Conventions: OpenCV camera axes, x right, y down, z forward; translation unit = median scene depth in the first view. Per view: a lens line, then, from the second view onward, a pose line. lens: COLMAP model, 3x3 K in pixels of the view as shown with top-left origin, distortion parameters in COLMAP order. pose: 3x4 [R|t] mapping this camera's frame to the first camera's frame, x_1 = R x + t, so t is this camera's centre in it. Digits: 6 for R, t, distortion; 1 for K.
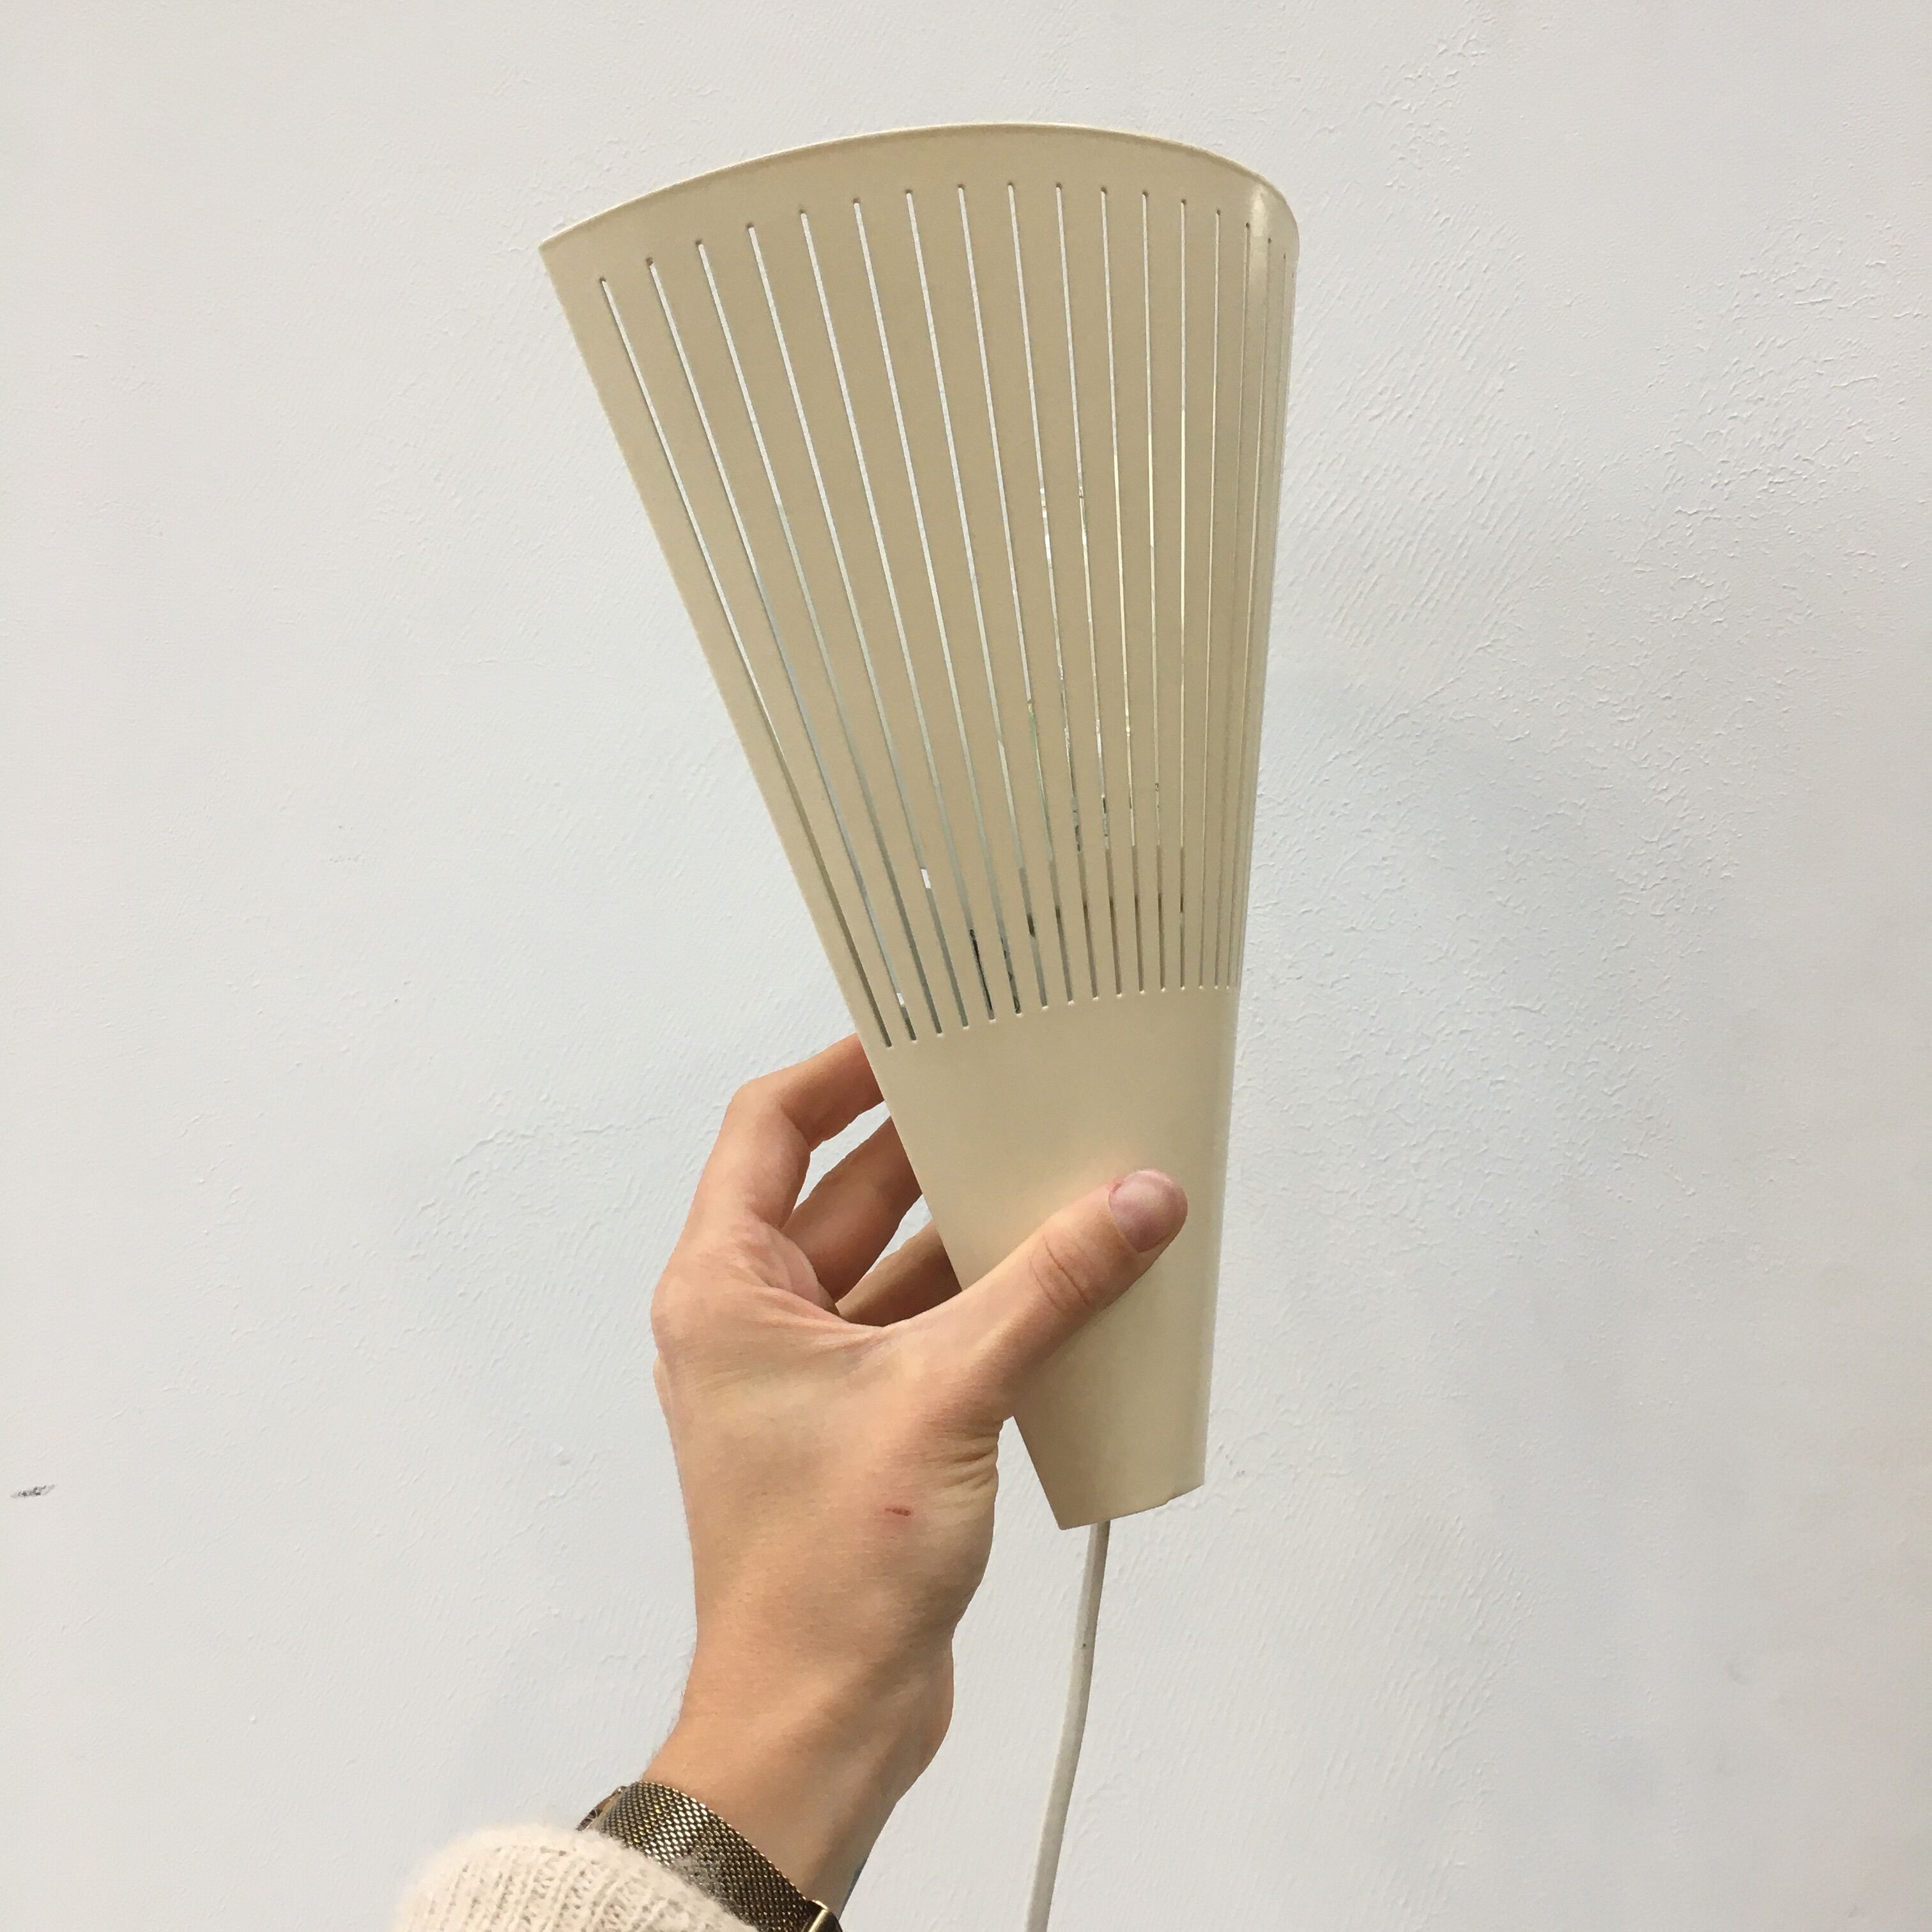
lens RADIAL K [[2558.2, 0, 962.7], [0, 2558.2, 991.1], [0, 0, 1]] dist [0.072447, -0.039446]
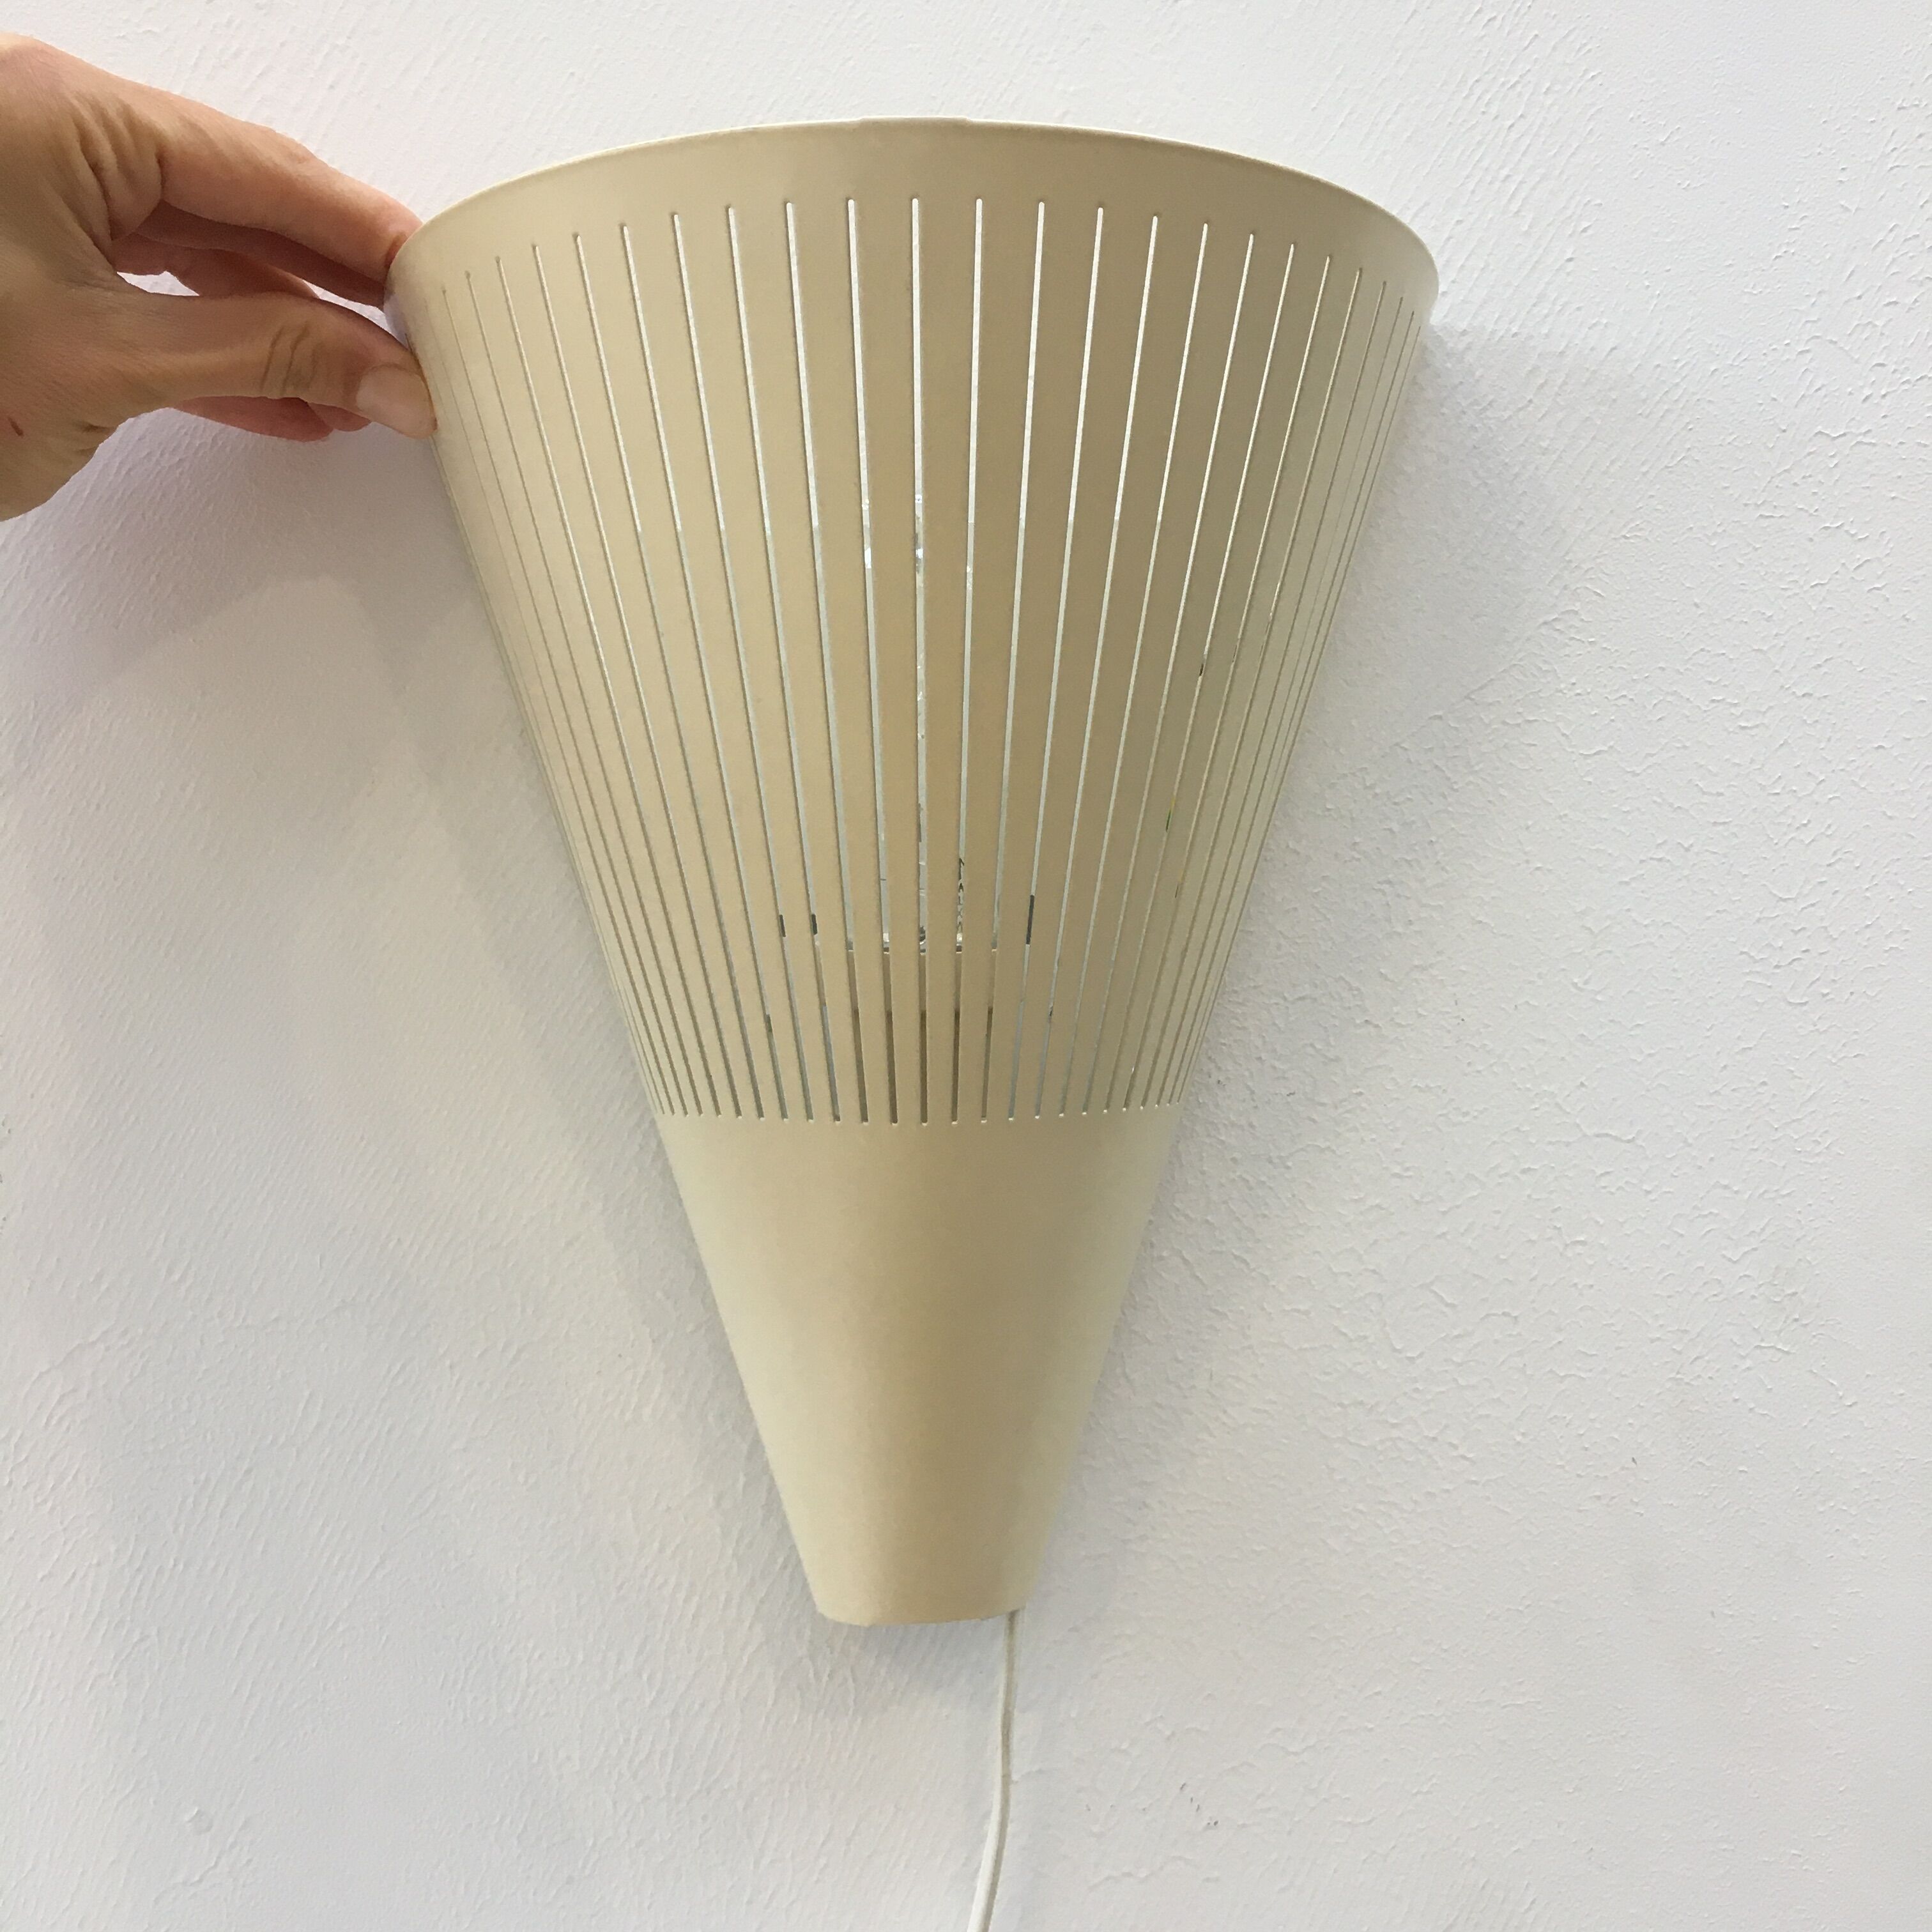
lens RADIAL K [[2244.1, 0, 971.8], [0, 2244.1, 967.2], [0, 0, 1]] dist [0.081435, -0.133070]
pose [[0.997174, 0.001591, 0.075109, -0.000873], [0.003749, 0.997476, -0.070905, 0.003647], [-0.075032, 0.070986, 0.994651, 0.405063]]
